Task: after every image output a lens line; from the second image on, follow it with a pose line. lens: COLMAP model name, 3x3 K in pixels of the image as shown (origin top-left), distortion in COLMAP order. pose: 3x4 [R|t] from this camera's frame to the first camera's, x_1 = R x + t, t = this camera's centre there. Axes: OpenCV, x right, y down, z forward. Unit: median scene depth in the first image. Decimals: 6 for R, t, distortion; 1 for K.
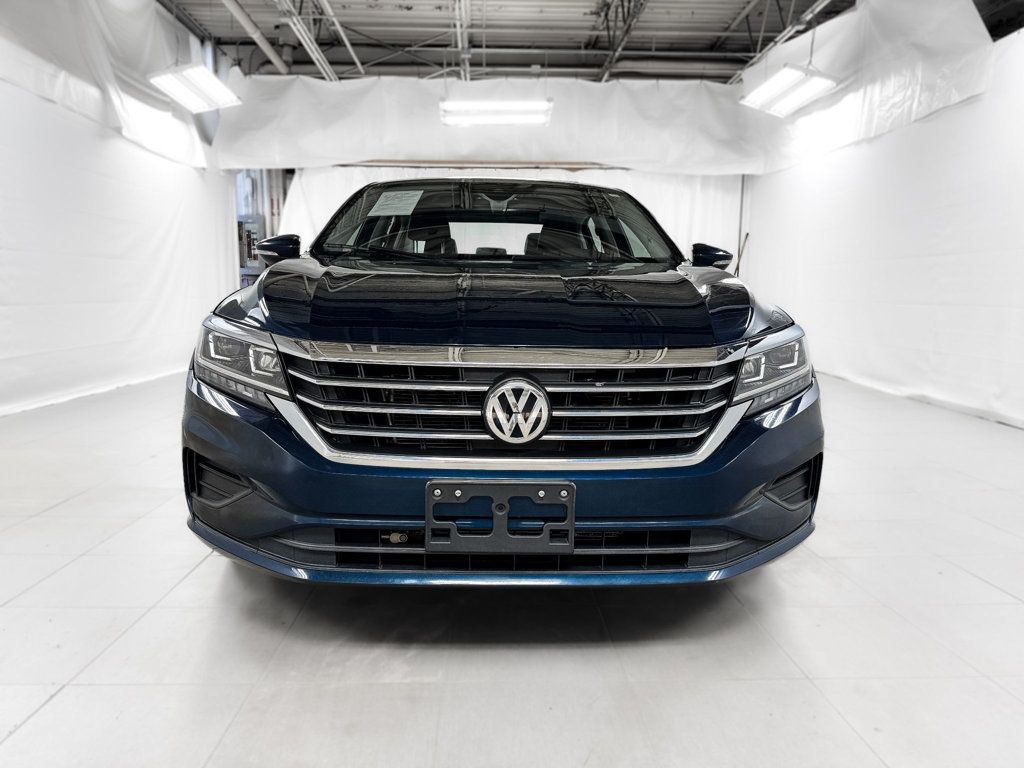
lens RADIAL K [[712.6, 0, 512.0], [0, 712.6, 384.0], [0, 0, 1]] dist [0.033209, -0.050551]
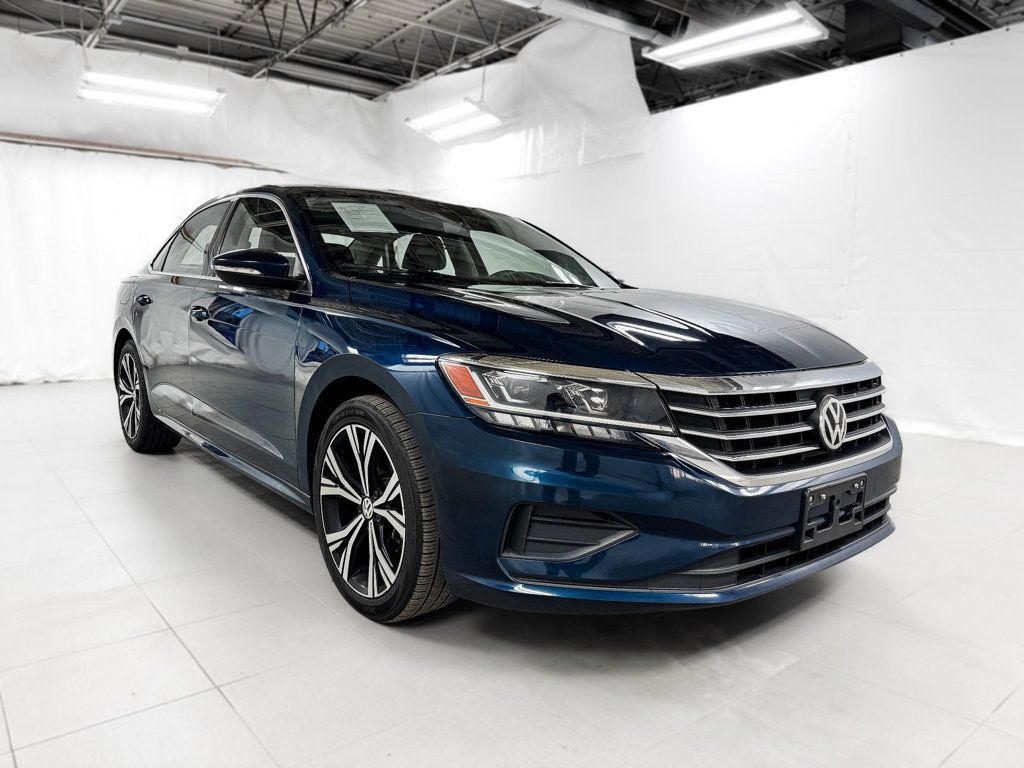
lens RADIAL K [[724.4, 0, 512.0], [0, 724.4, 384.0], [0, 0, 1]] dist [-0.000855, -0.016978]
pose [[0.802464, -0.066725, 0.592958, -0.215326], [0.070814, 0.997355, 0.016398, -0.016480], [-0.592483, 0.028831, 0.805067, 0.058520]]
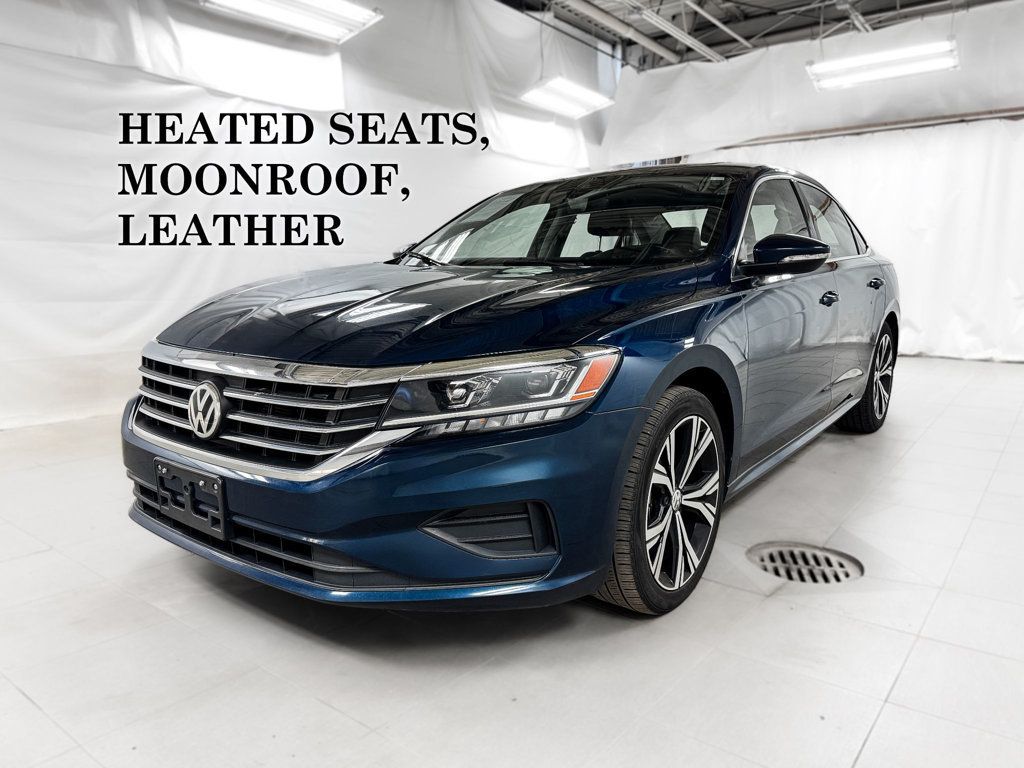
lens RADIAL K [[739.4, 0, 512.0], [0, 739.4, 384.0], [0, 0, 1]] dist [-0.030797, 0.004052]
pose [[0.772540, 0.079643, -0.629952, 0.213300], [-0.067011, 0.996789, 0.043843, -0.017227], [0.631420, 0.008343, 0.775396, 0.069478]]
